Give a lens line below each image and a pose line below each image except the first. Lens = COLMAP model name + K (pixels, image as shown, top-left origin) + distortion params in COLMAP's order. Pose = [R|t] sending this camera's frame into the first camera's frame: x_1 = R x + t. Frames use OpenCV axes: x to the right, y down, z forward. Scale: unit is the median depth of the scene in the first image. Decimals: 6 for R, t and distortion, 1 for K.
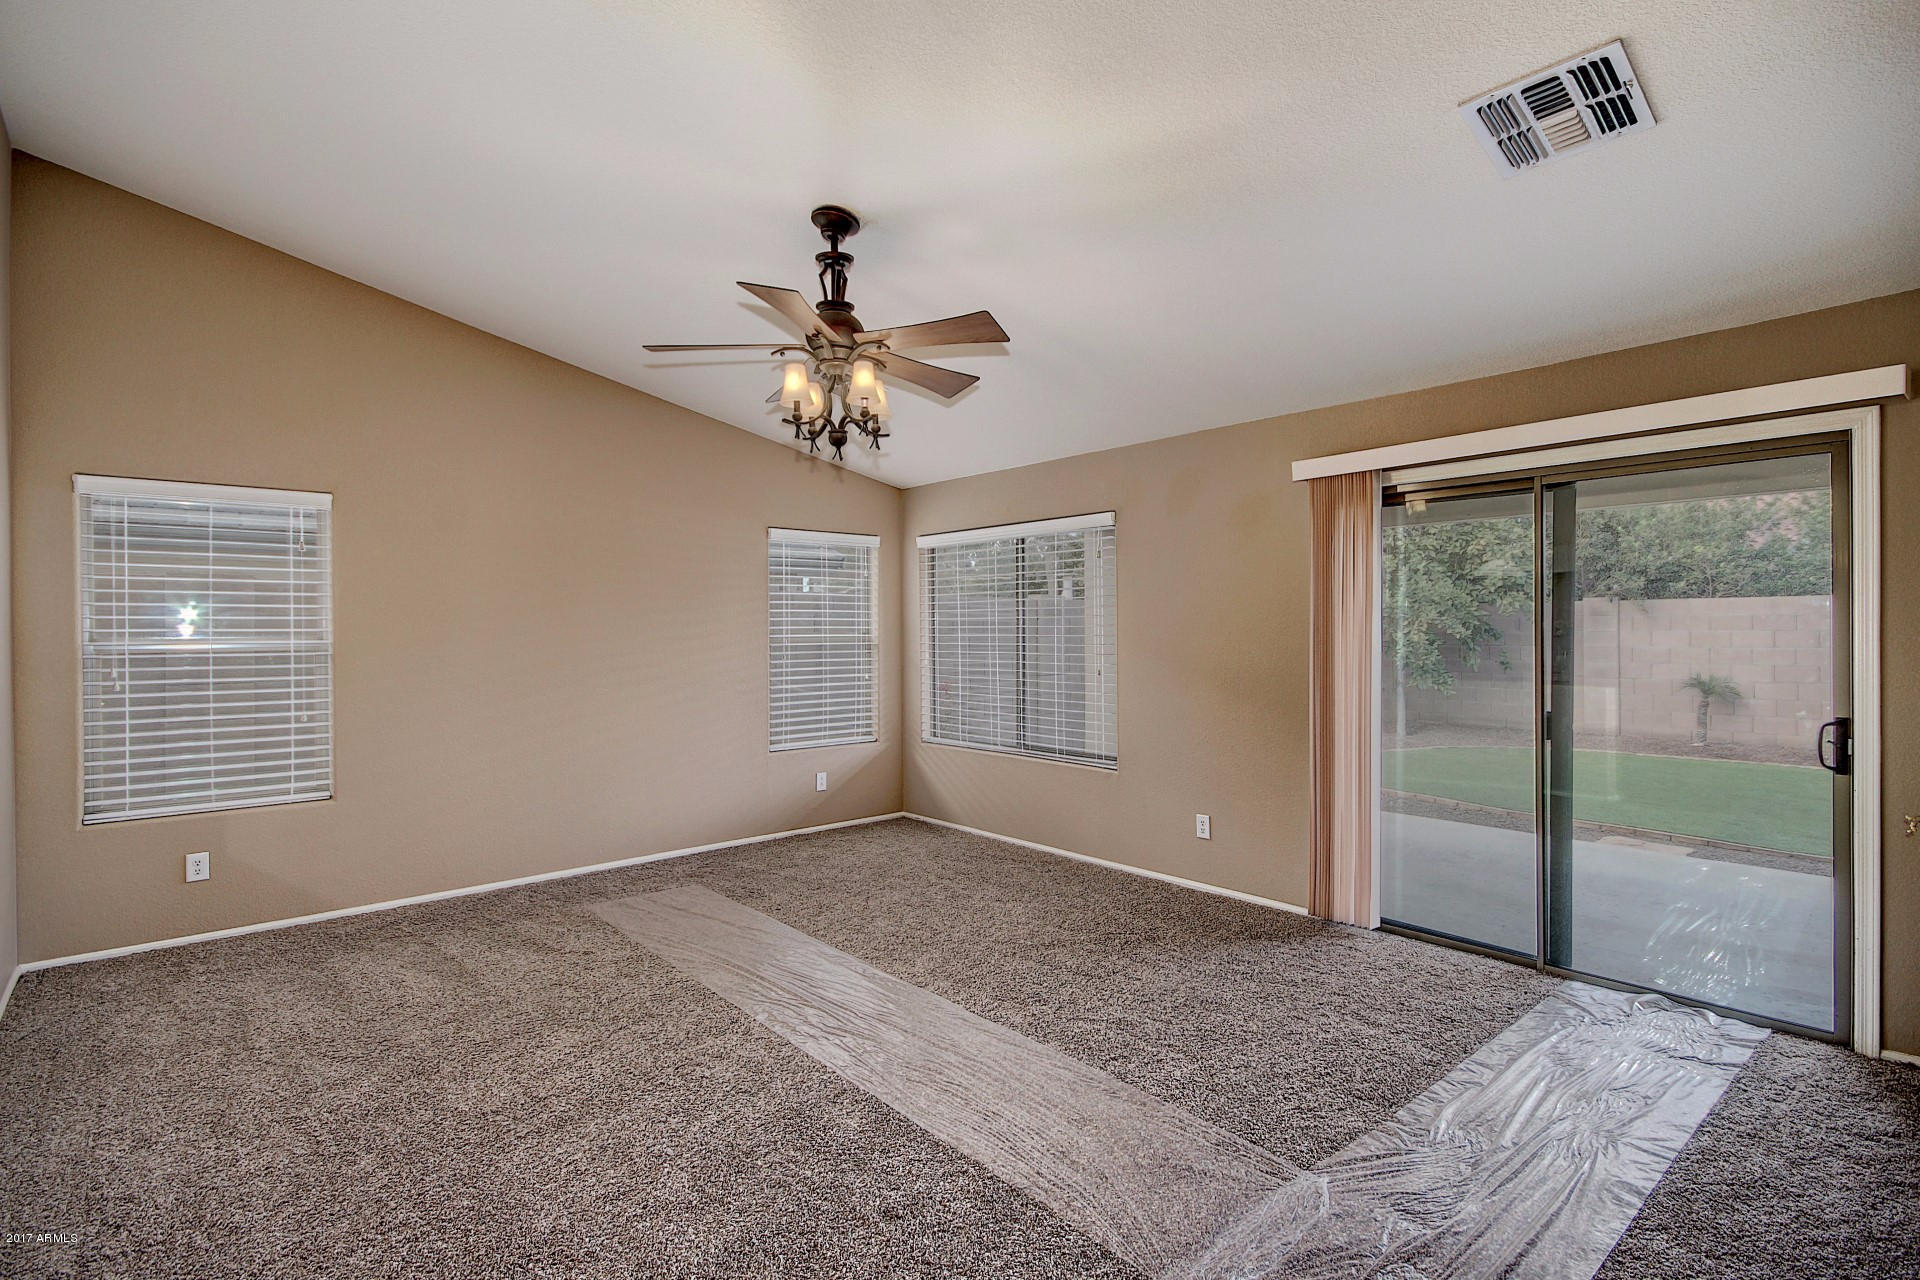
lens RADIAL K [[913.2, 0, 978.0], [0, 913.2, 634.7], [0, 0, 1]] dist [0.009894, 0.000299]
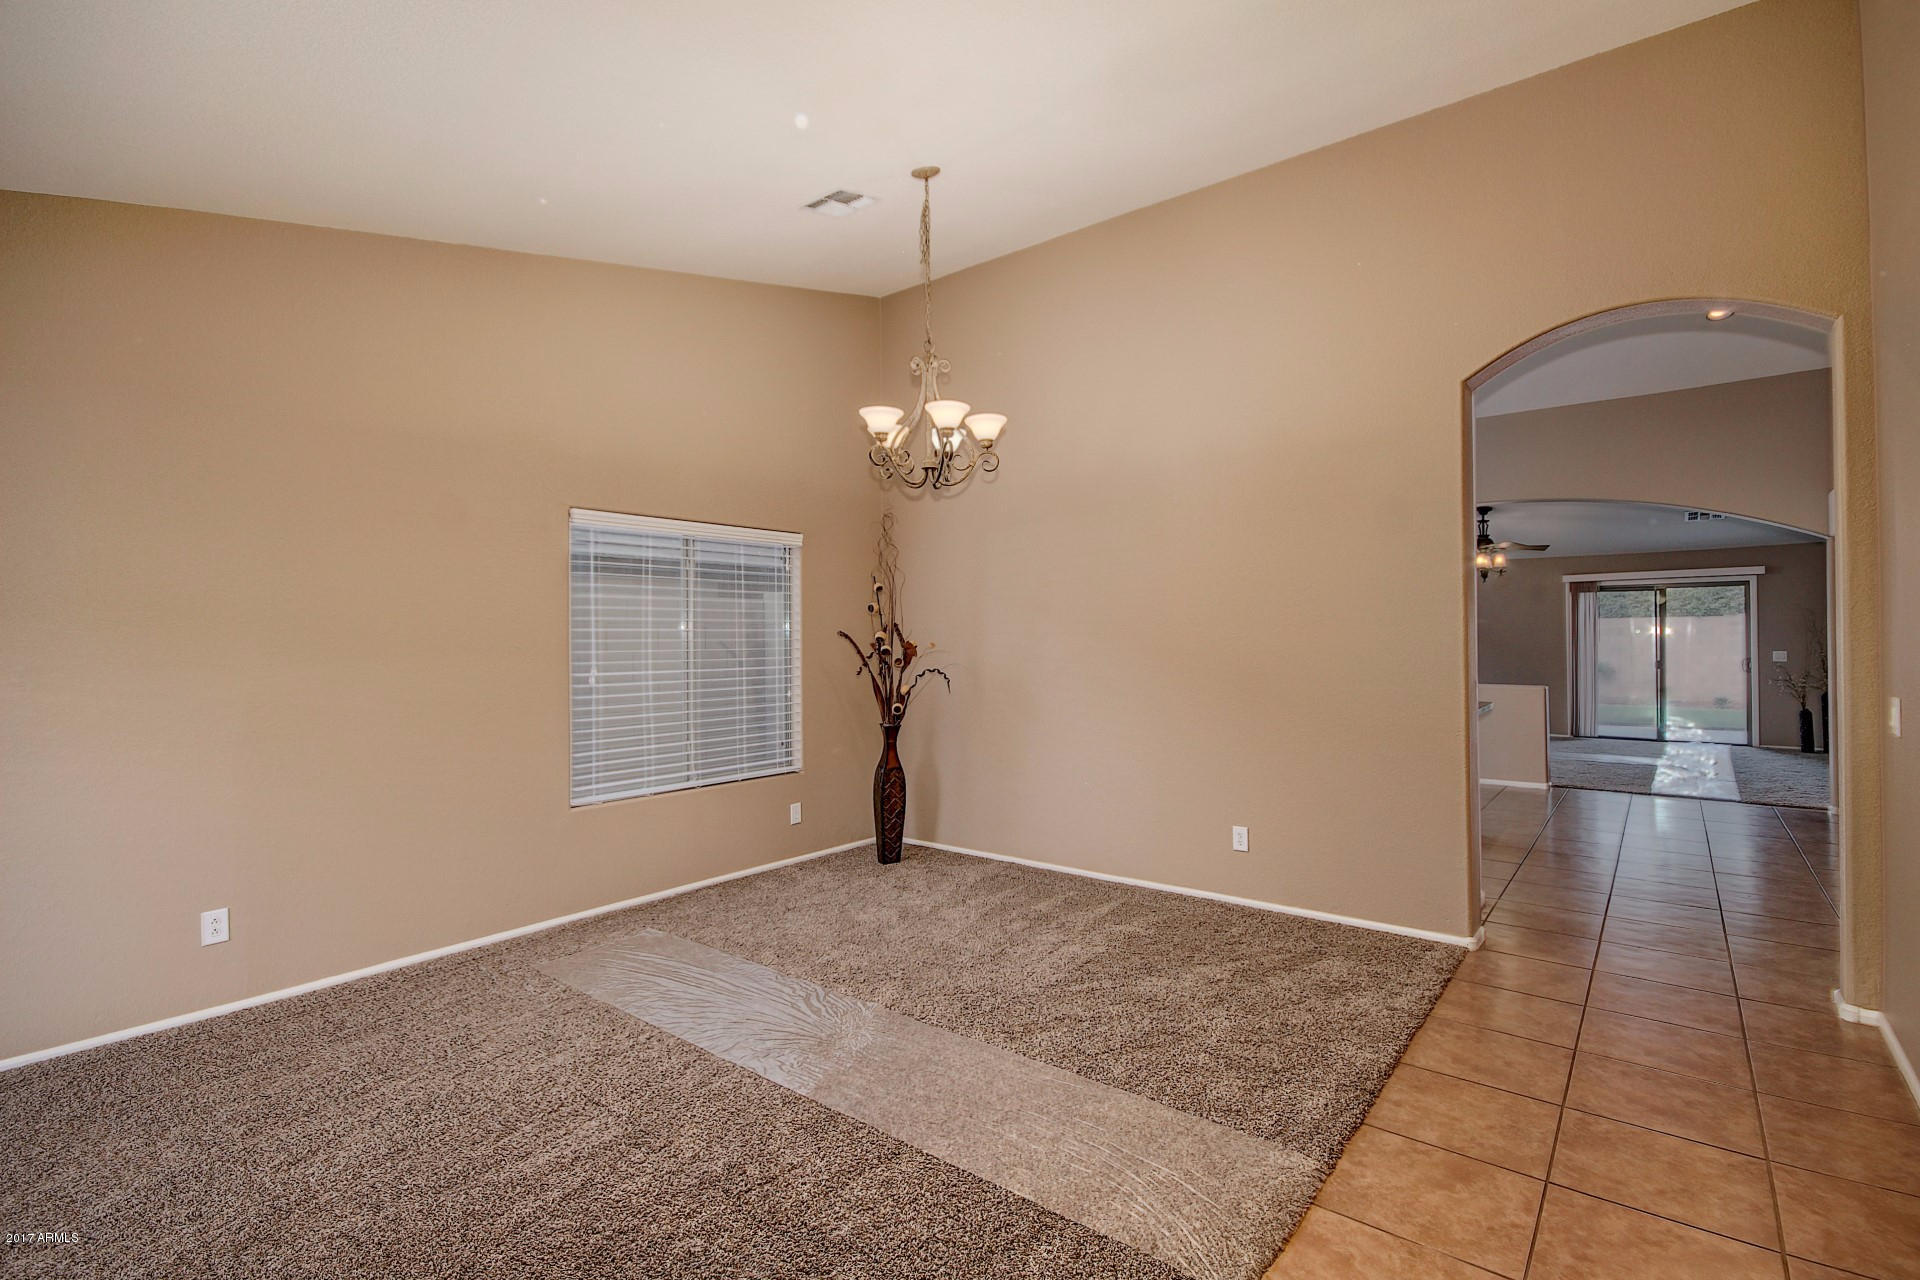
lens RADIAL K [[913.2, 0, 978.0], [0, 913.2, 634.7], [0, 0, 1]] dist [0.009894, 0.000299]
pose [[0.984679, -0.002265, 0.174359, -1.942939], [0.004061, 0.999942, -0.009944, 0.017370], [-0.174327, 0.010499, 0.984632, -1.482557]]
